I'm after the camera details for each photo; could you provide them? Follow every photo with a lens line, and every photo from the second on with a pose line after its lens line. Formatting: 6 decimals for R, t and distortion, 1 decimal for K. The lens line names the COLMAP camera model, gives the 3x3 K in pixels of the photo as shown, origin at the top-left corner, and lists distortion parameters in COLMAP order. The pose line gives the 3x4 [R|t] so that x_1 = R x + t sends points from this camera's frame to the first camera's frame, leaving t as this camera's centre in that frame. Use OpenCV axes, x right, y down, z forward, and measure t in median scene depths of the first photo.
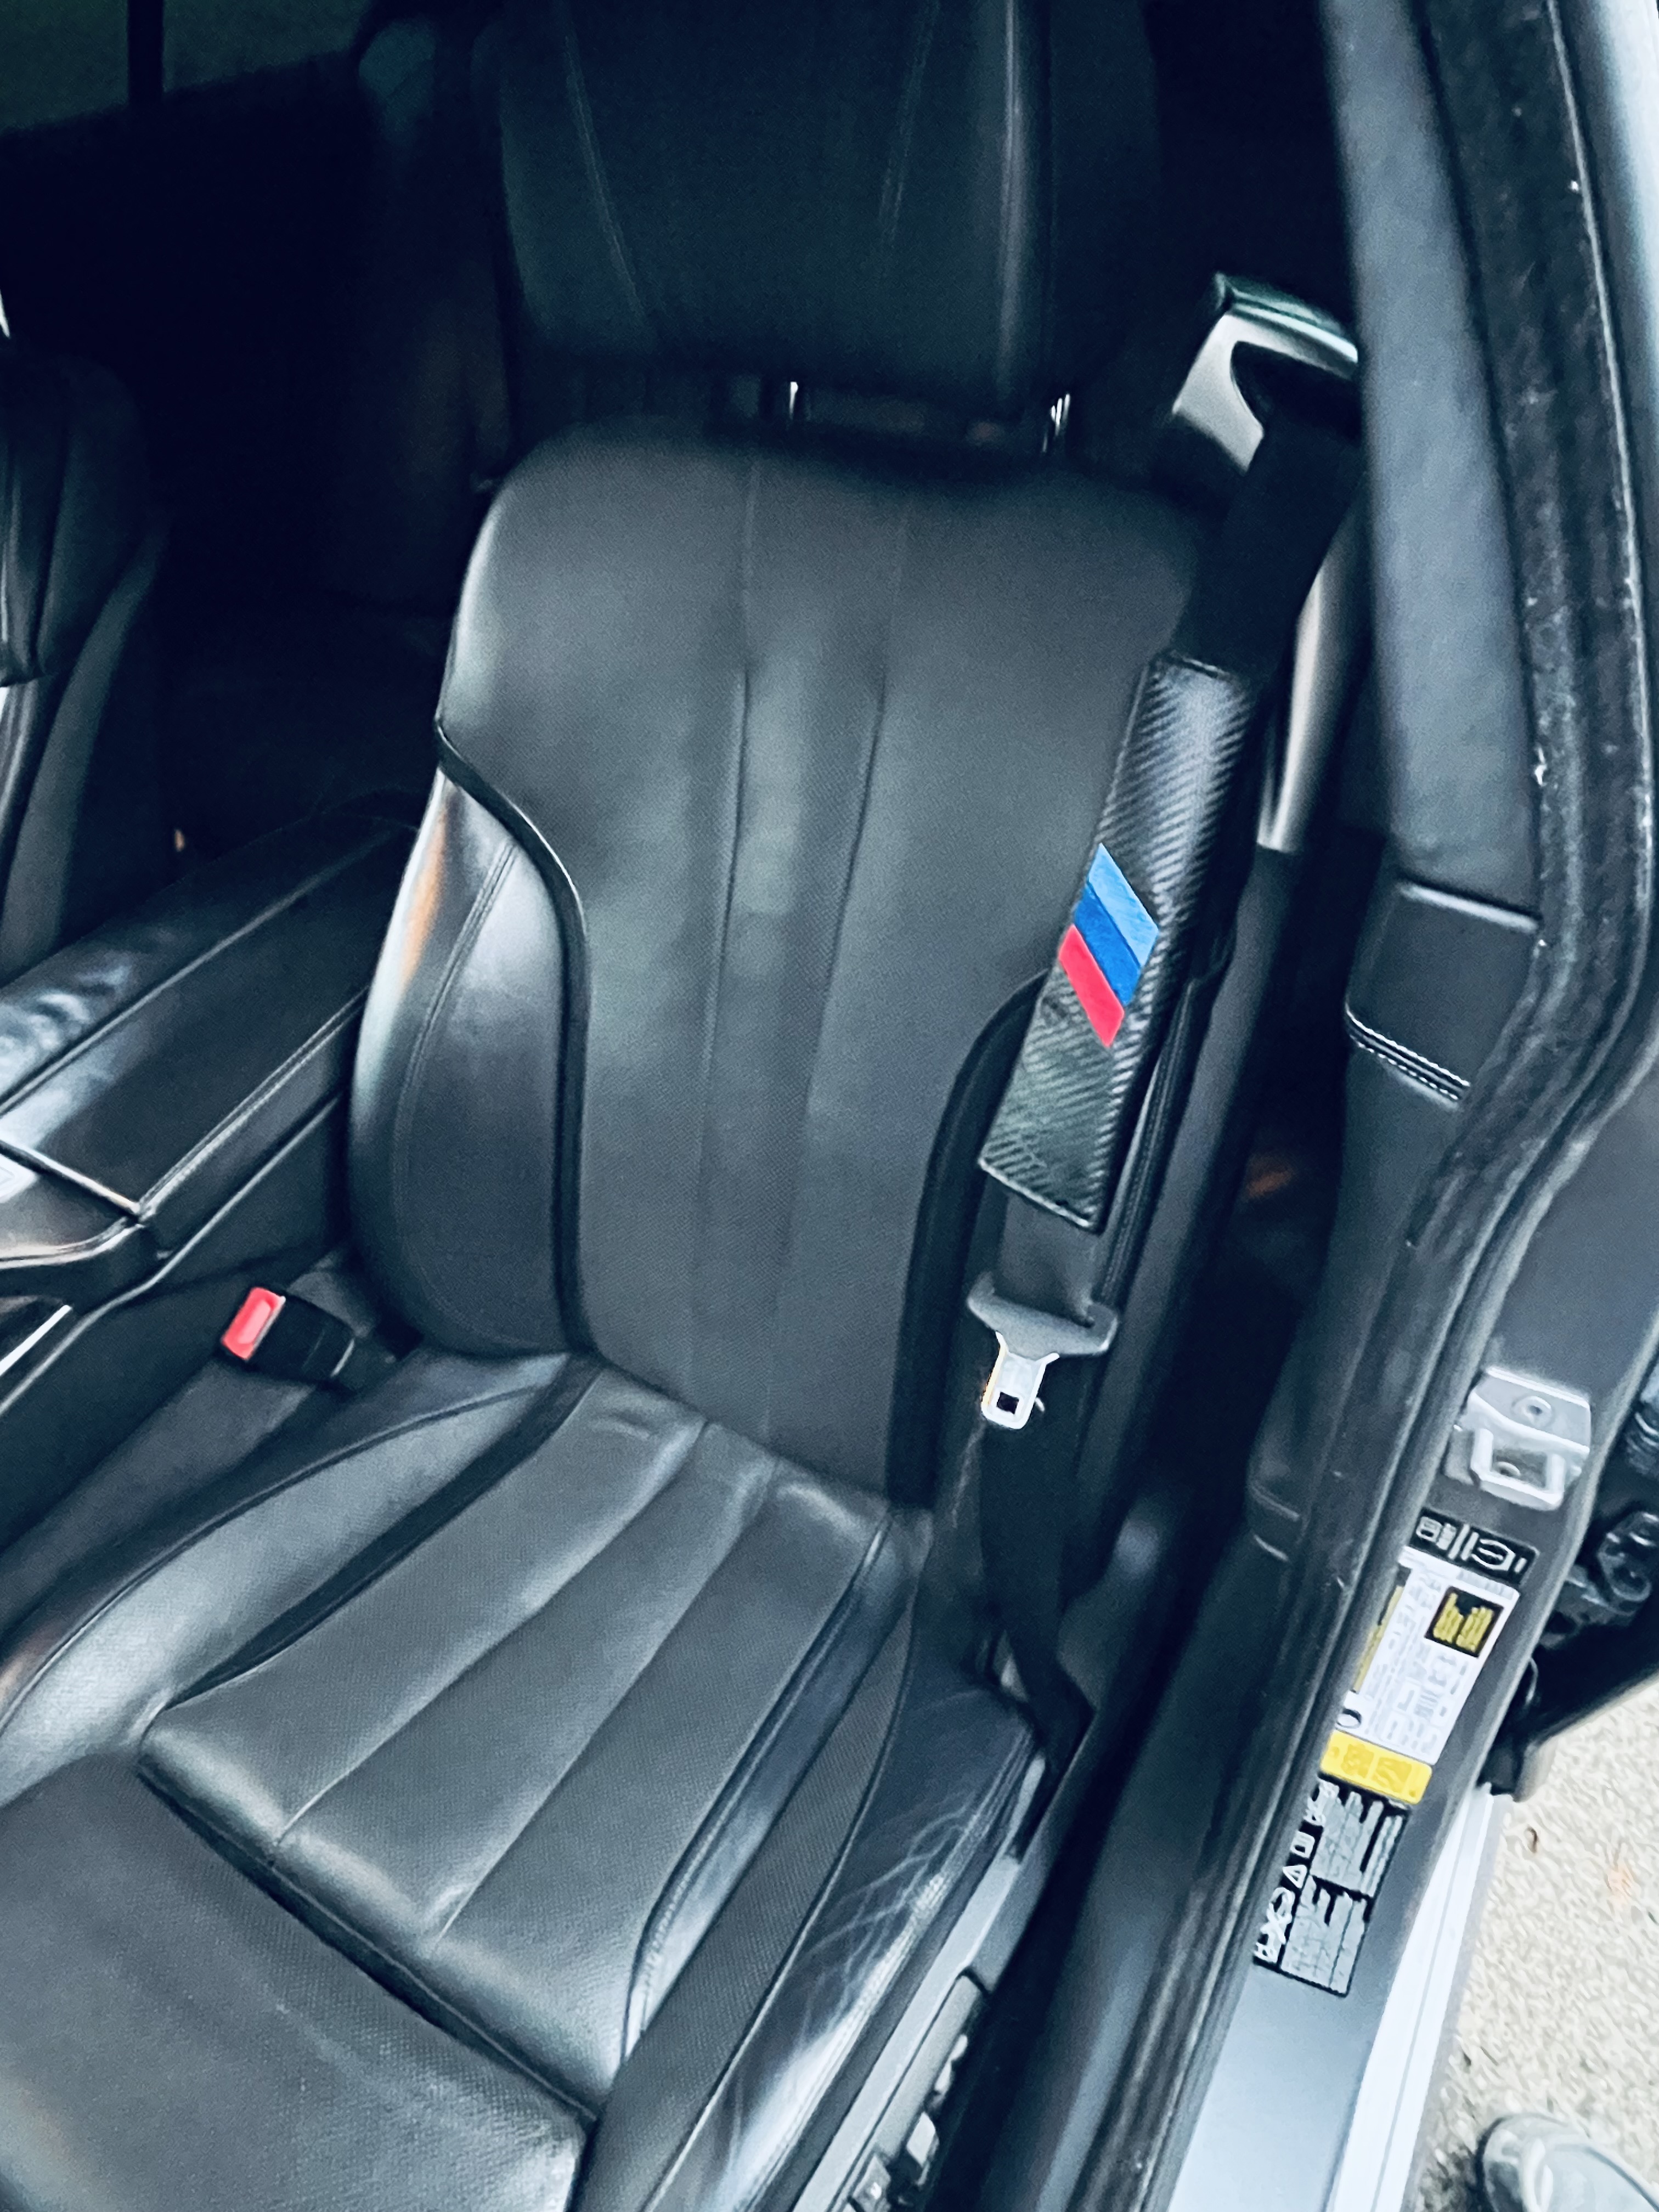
lens RADIAL K [[1348.5, 0, 829.5], [0, 1348.5, 1106.0], [0, 0, 1]] dist [-0.015852, -0.000524]
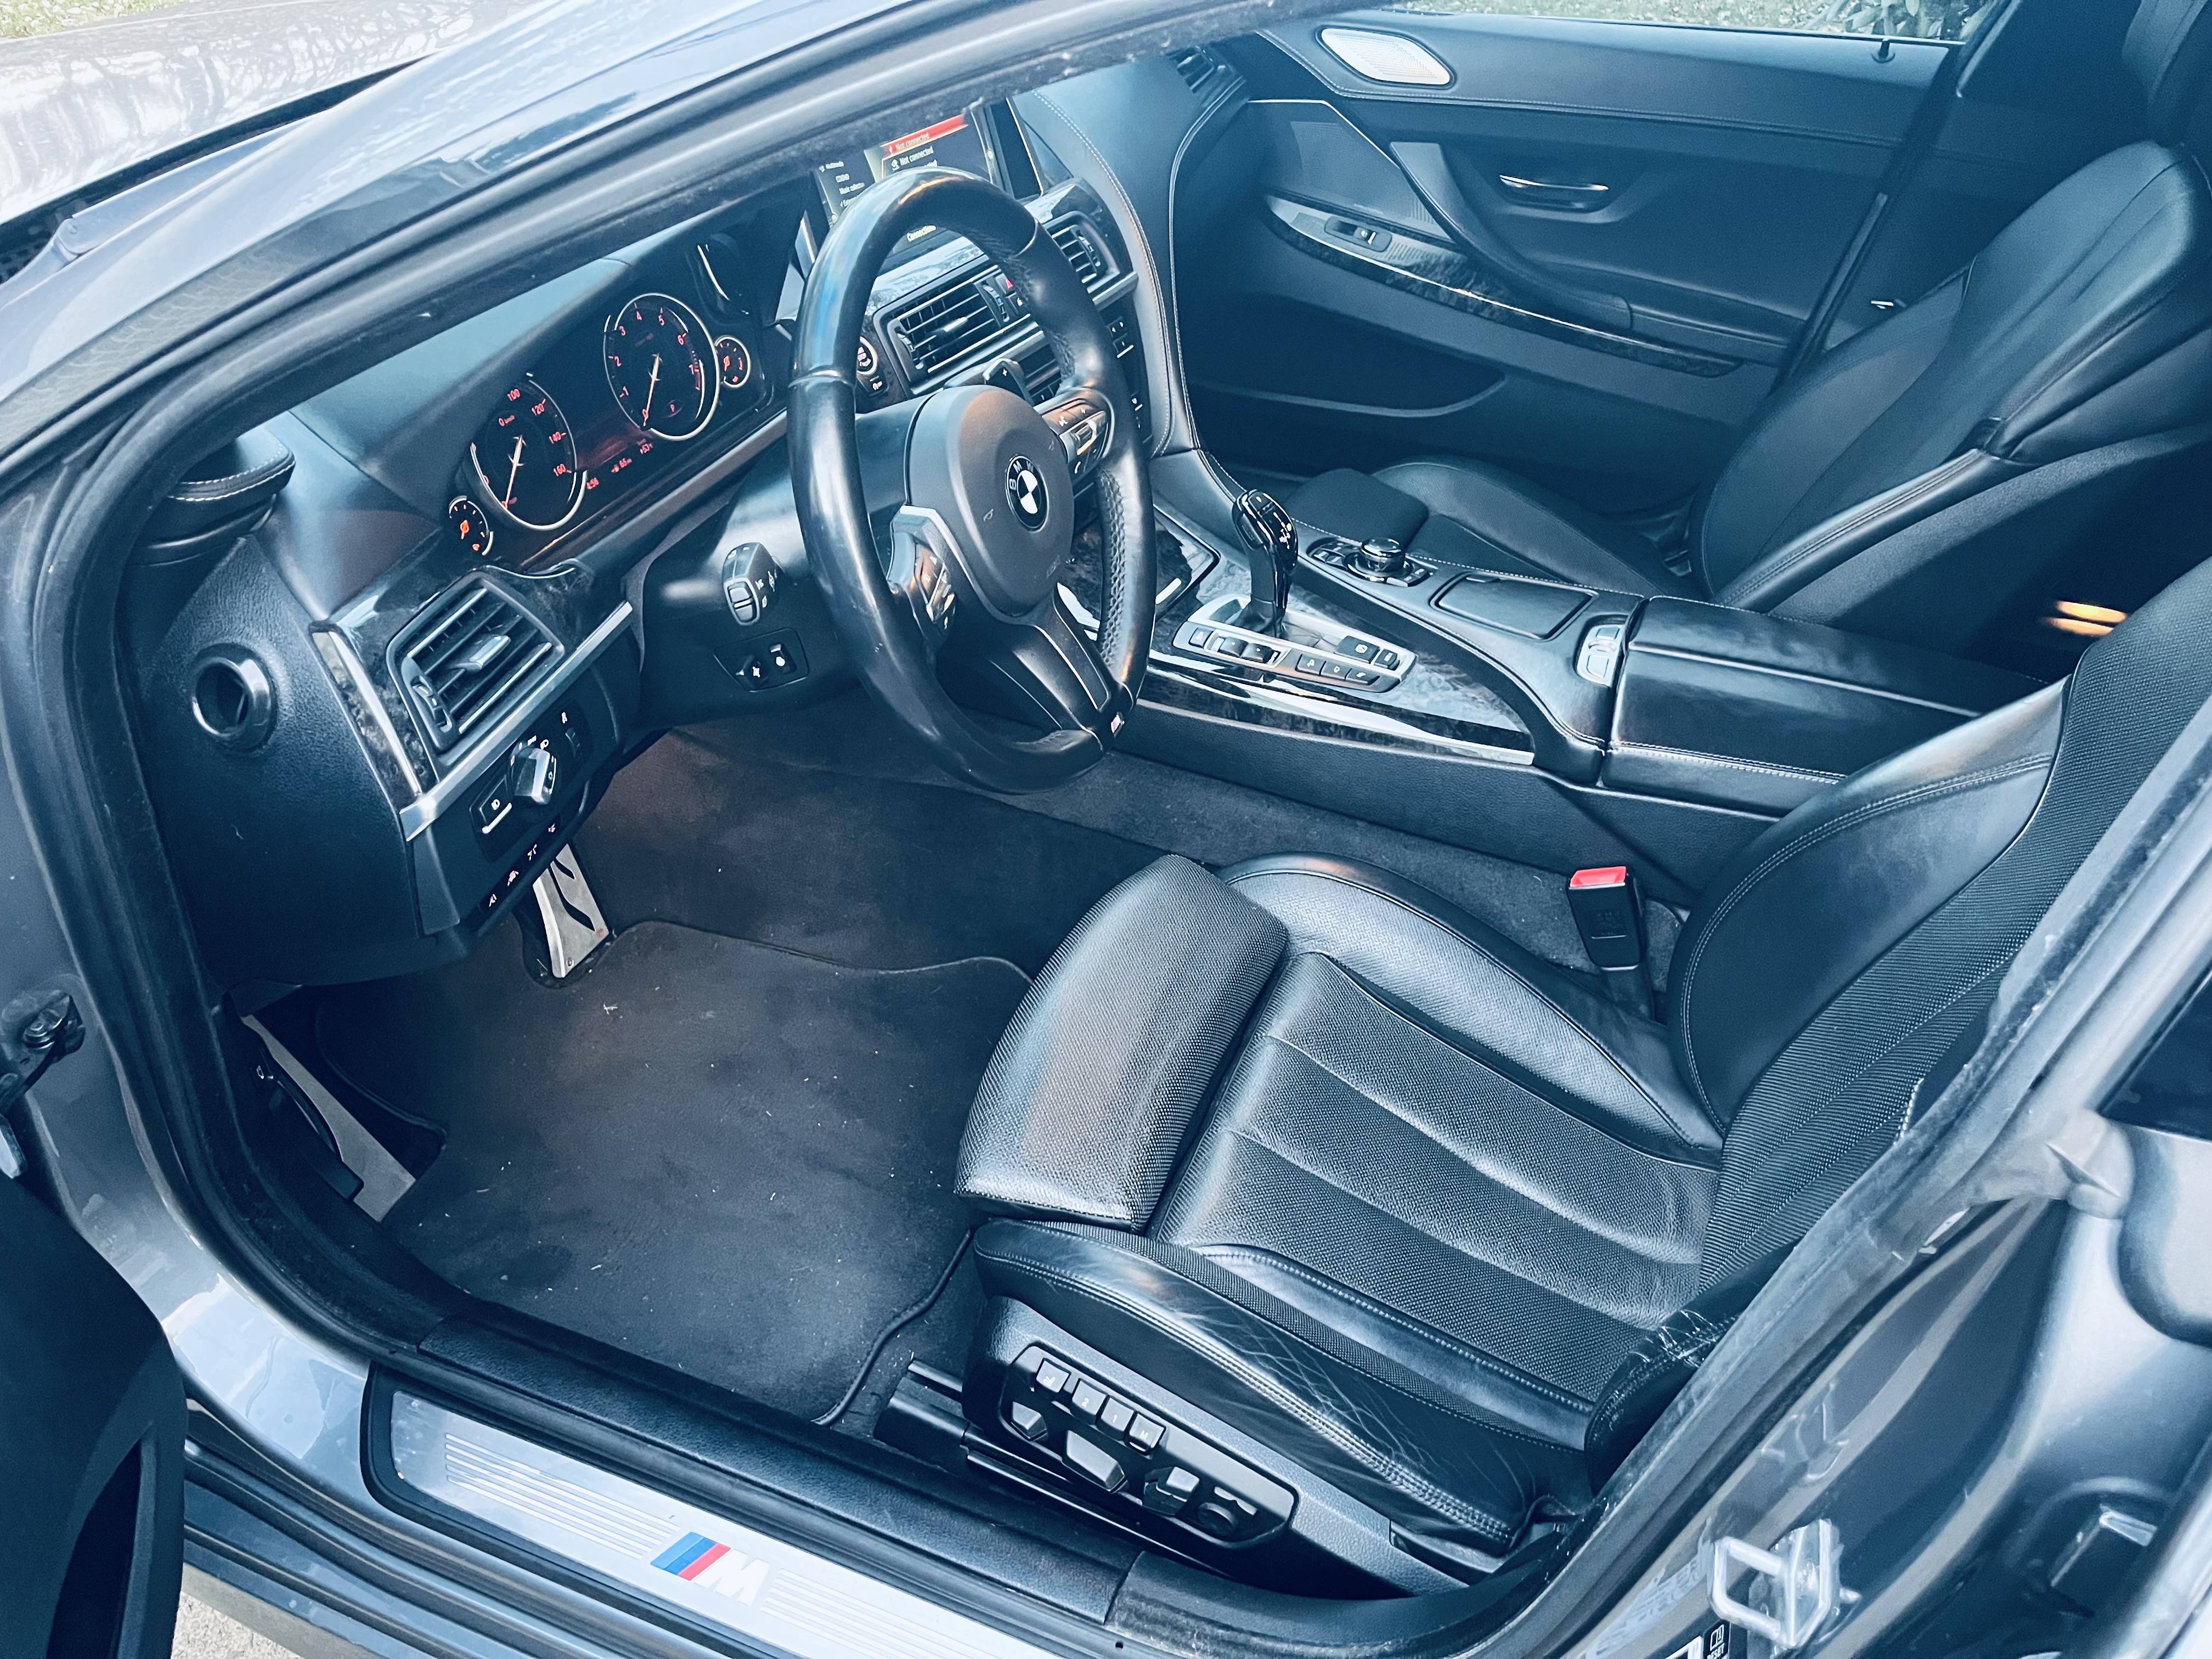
lens RADIAL K [[1655.9, 0, 1106.0], [0, 1655.9, 829.5], [0, 0, 1]] dist [0.002799, 0.001231]
pose [[0.139022, 0.655004, -0.742726, 0.685858], [-0.717194, 0.583773, 0.380581, -0.136628], [0.682866, 0.479769, 0.550922, -0.210326]]
